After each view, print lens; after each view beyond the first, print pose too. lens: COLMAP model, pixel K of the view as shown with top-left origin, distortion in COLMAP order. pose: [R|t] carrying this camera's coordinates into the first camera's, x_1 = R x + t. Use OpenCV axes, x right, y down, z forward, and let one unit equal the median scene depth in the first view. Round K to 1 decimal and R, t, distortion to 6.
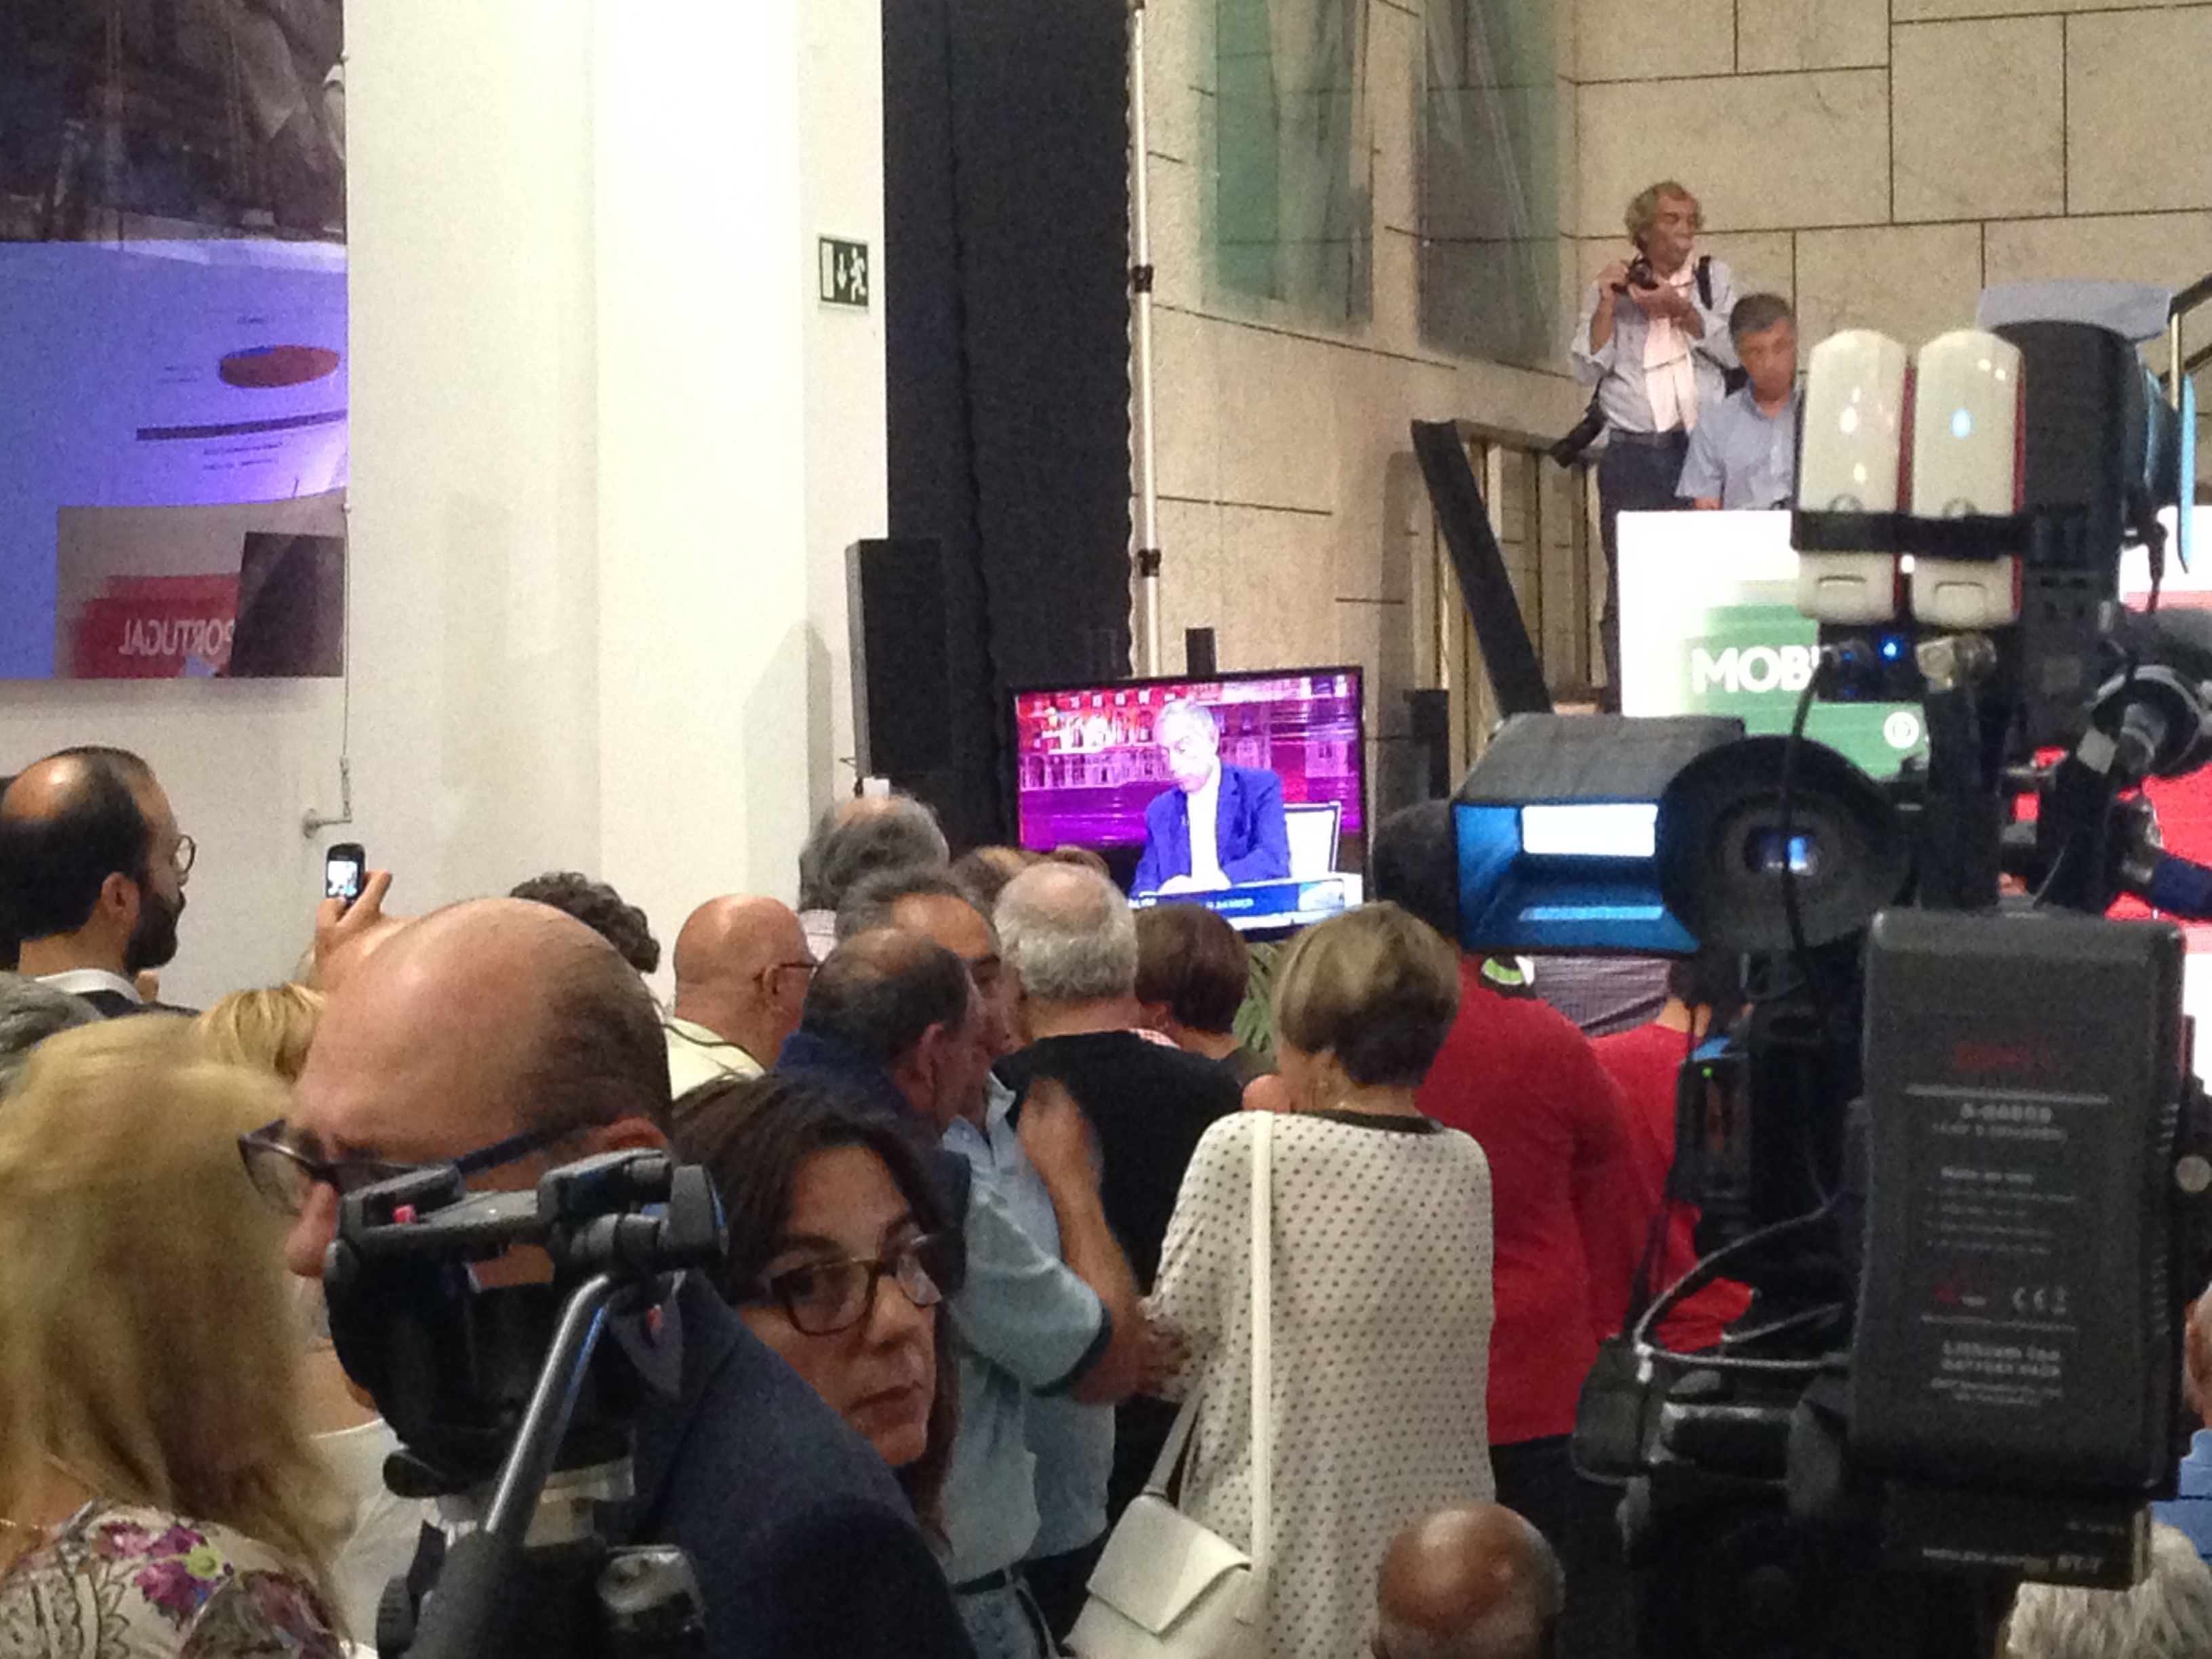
lens RADIAL K [[5377.9, 0, 1107.3], [0, 5377.9, 830.0], [0, 0, 1]] dist [-0.137623, 0.000000]
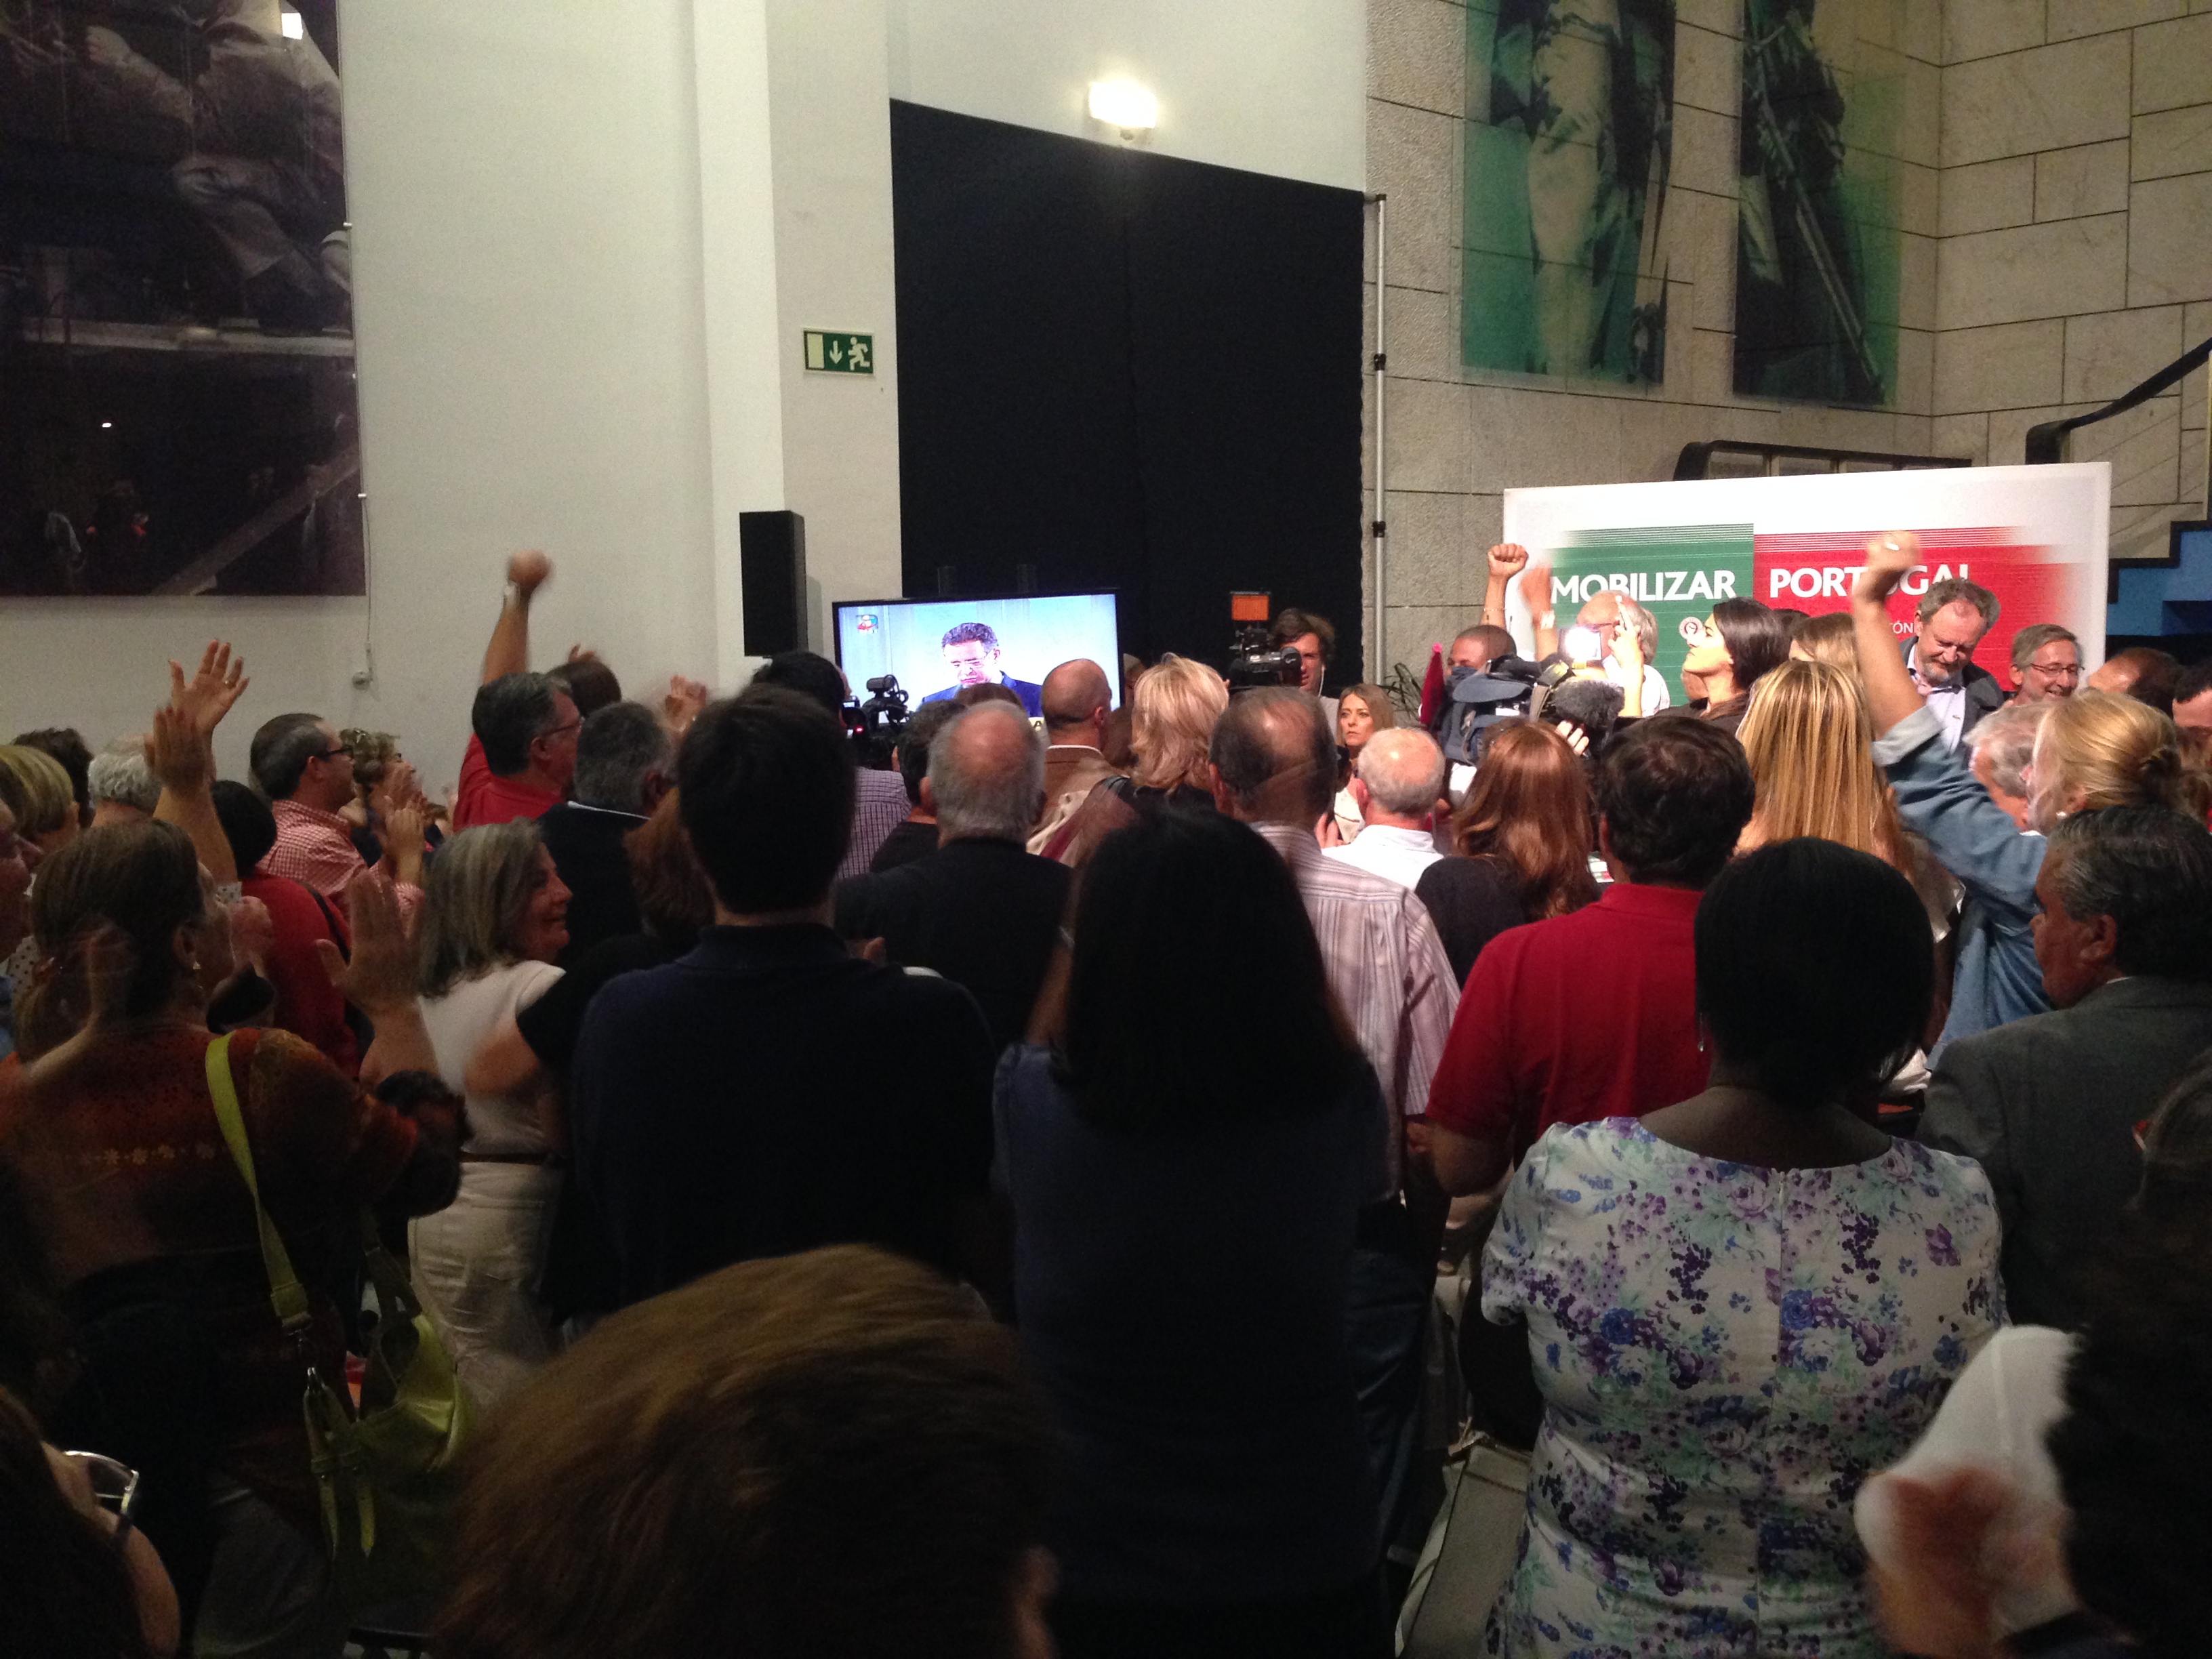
lens RADIAL K [[2093.7, 0, 1189.7], [0, 2093.7, 832.8], [0, 0, 1]] dist [0.059113, 0.000000]
pose [[0.863454, 0.054852, -0.501437, 0.380498], [-0.011280, 0.995921, 0.089520, -0.014734], [0.504302, -0.071640, 0.860551, 0.477788]]
